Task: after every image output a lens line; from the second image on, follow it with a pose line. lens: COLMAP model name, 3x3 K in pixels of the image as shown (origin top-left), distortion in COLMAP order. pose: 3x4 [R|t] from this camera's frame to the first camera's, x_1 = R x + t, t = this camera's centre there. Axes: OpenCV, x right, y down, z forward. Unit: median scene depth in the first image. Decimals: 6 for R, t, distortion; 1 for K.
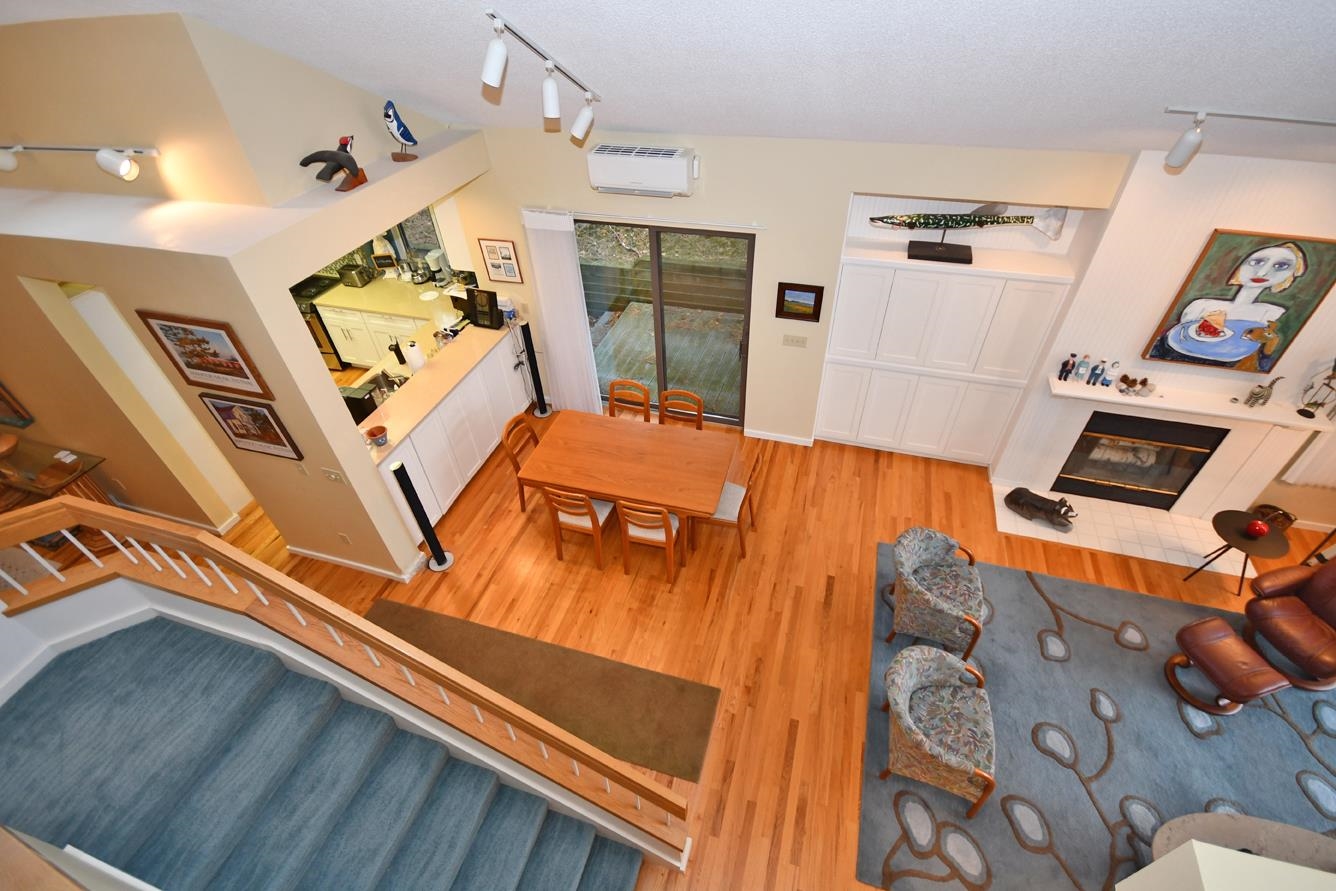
lens RADIAL K [[586.6, 0, 687.8], [0, 586.6, 455.8], [0, 0, 1]] dist [-0.004137, -0.005173]
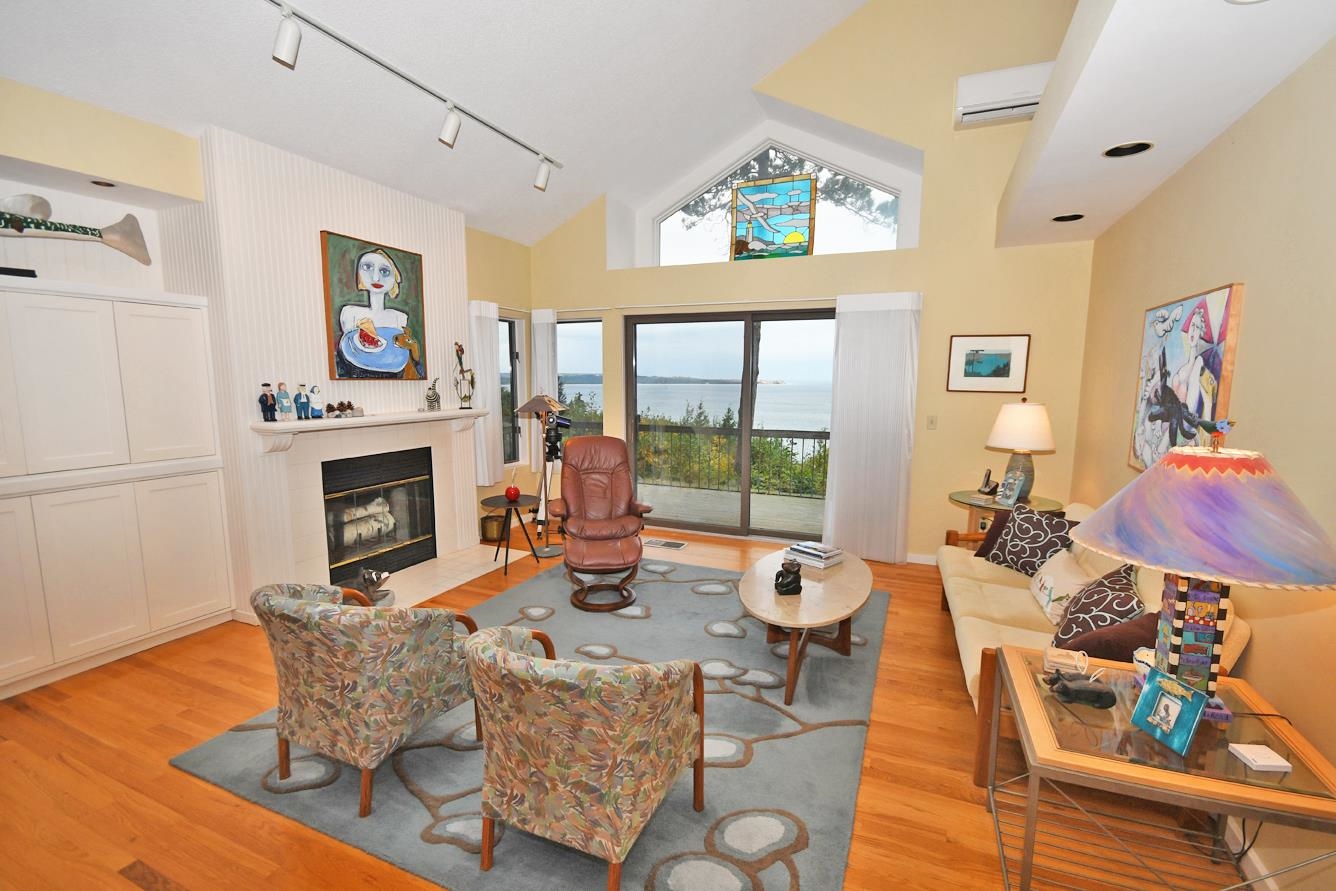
lens RADIAL K [[586.6, 0, 669.2], [0, 586.6, 451.0], [0, 0, 1]] dist [-0.004137, -0.005173]
pose [[0.125732, -0.114869, 0.985392, -0.056627], [0.657046, 0.753840, 0.004040, 0.263645], [-0.743292, 0.646939, 0.170255, 0.564013]]
